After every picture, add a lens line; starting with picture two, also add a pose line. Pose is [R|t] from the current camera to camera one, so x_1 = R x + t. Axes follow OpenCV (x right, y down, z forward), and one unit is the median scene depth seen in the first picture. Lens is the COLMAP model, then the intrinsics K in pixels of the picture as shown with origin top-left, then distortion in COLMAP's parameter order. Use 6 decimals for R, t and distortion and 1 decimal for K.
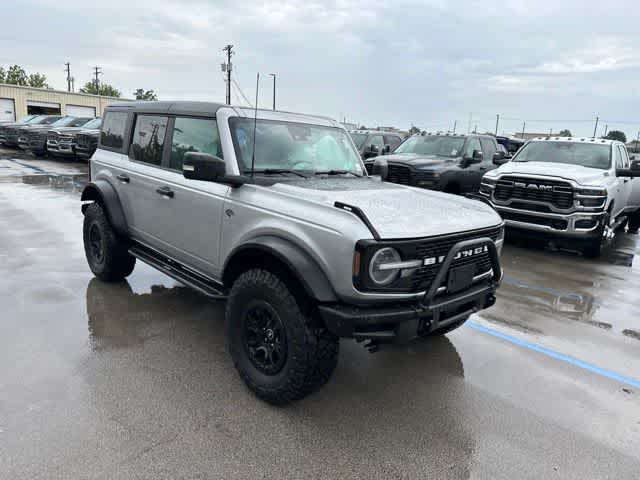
lens RADIAL K [[448.5, 0, 316.8], [0, 448.5, 242.2], [0, 0, 1]] dist [0.045571, -0.049799]
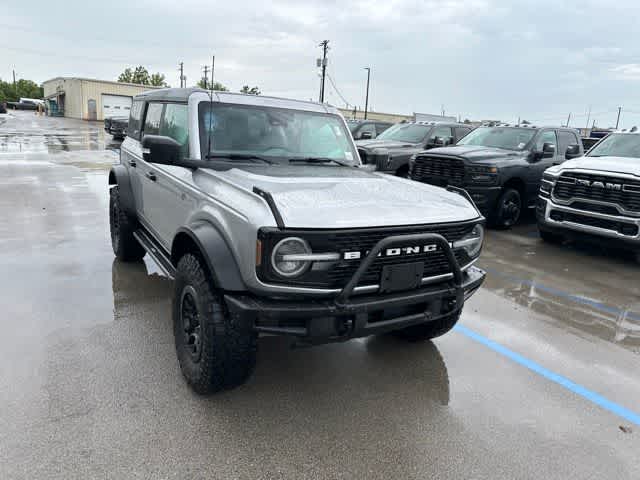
lens RADIAL K [[448.5, 0, 317.8], [0, 448.5, 239.2], [0, 0, 1]] dist [0.045571, -0.049799]
pose [[0.977875, 0.052093, -0.202599, 0.197826], [-0.051215, 0.998642, 0.009578, 0.002413], [0.202823, 0.001010, 0.979215, 0.053369]]
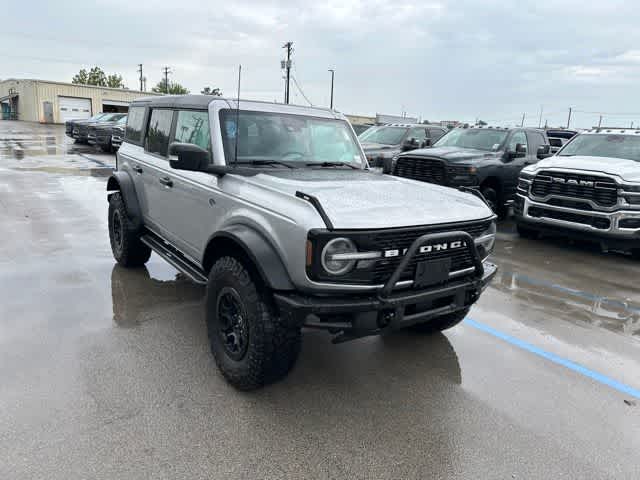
lens RADIAL K [[448.5, 0, 317.5], [0, 448.5, 239.4], [0, 0, 1]] dist [0.045571, -0.049799]
pose [[0.991477, 0.025366, -0.127790, 0.116518], [-0.025021, 0.999678, 0.004301, 0.006405], [0.127858, -0.001066, 0.991792, 0.006247]]
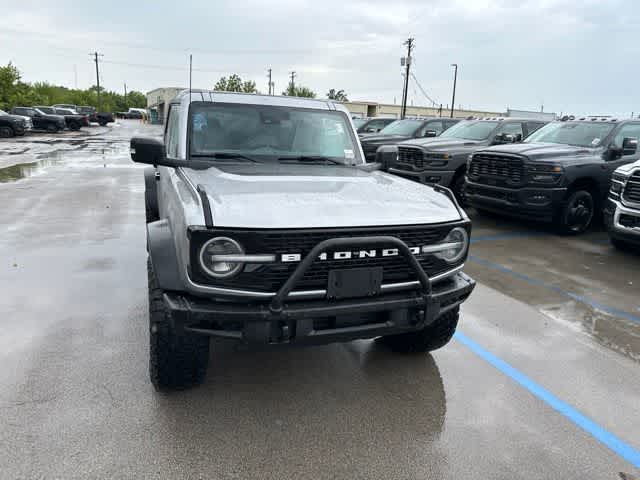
lens RADIAL K [[448.5, 0, 317.8], [0, 448.5, 241.7], [0, 0, 1]] dist [0.045571, -0.049799]
pose [[0.921481, 0.074420, -0.381227, 0.336902], [-0.071310, 0.997205, 0.022298, -0.005800], [0.381821, 0.006638, 0.924213, 0.125058]]
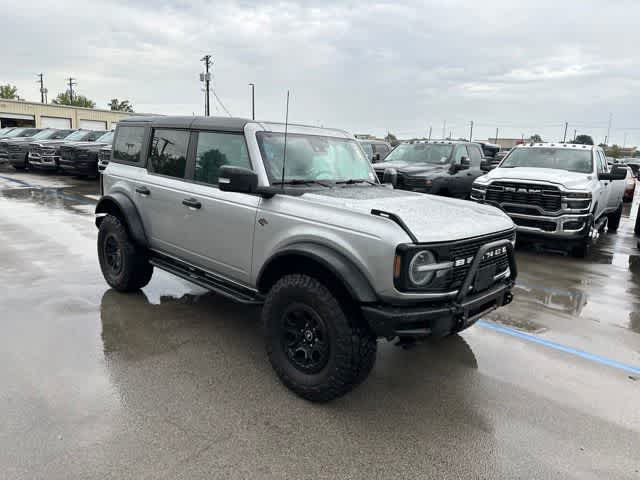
lens RADIAL K [[448.5, 0, 316.4], [0, 448.5, 240.0], [0, 0, 1]] dist [0.045571, -0.049799]
pose [[0.998688, -0.024073, 0.045188, -0.076331], [0.025031, 0.999471, -0.020754, 0.001052], [-0.044665, 0.021858, 0.998763, -0.037791]]
